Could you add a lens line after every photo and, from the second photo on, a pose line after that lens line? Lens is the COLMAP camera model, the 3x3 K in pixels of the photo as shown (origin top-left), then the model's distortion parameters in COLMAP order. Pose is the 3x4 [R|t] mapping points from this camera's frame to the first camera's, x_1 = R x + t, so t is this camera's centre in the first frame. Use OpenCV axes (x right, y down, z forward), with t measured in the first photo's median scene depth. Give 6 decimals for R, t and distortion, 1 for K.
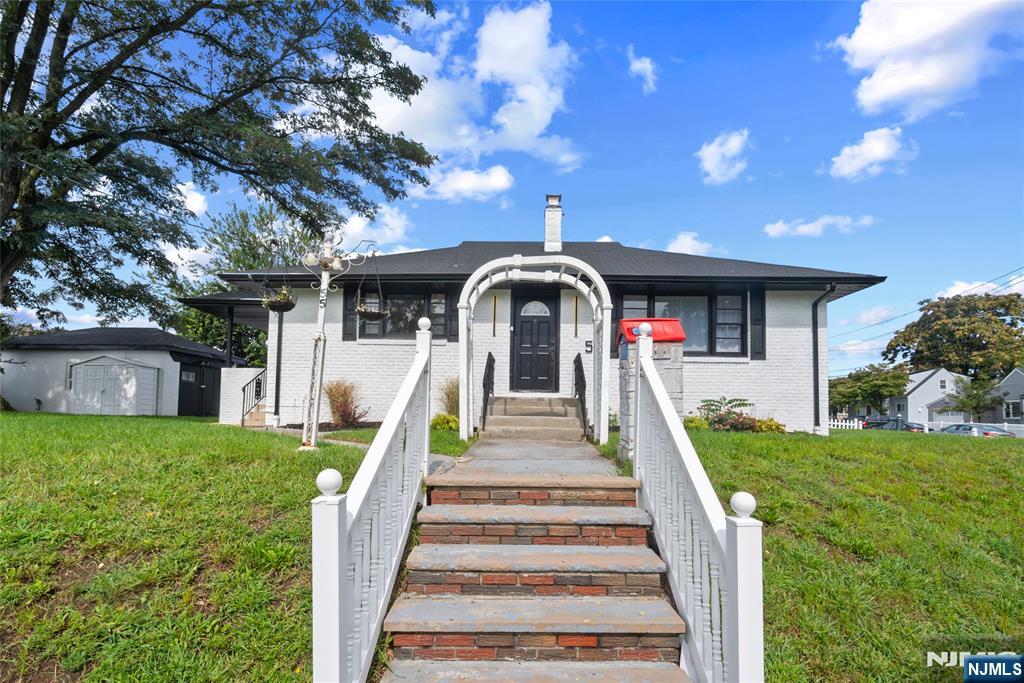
lens RADIAL K [[505.4, 0, 512.8], [0, 505.4, 370.5], [0, 0, 1]] dist [-0.005139, -0.000540]
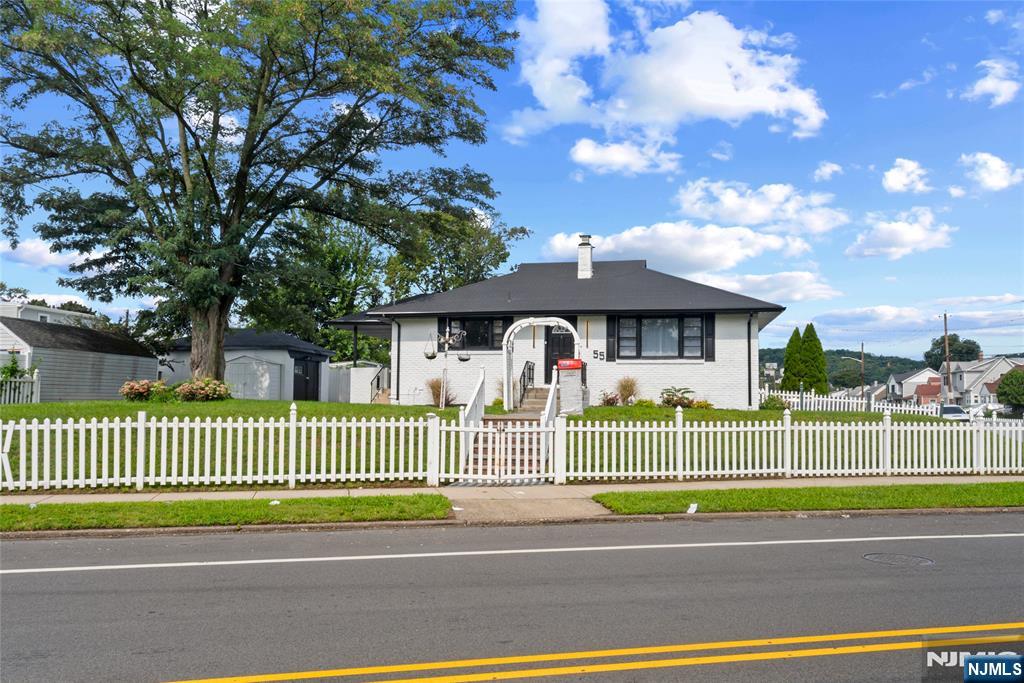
lens RADIAL K [[707.9, 0, 512.0], [0, 707.9, 341.5], [0, 0, 1]] dist [0.002398, 0.000327]
pose [[0.986363, -0.017253, -0.163675, 0.248267], [0.016711, 0.999849, -0.004684, -0.078450], [0.163731, 0.001885, 0.986503, -1.125149]]
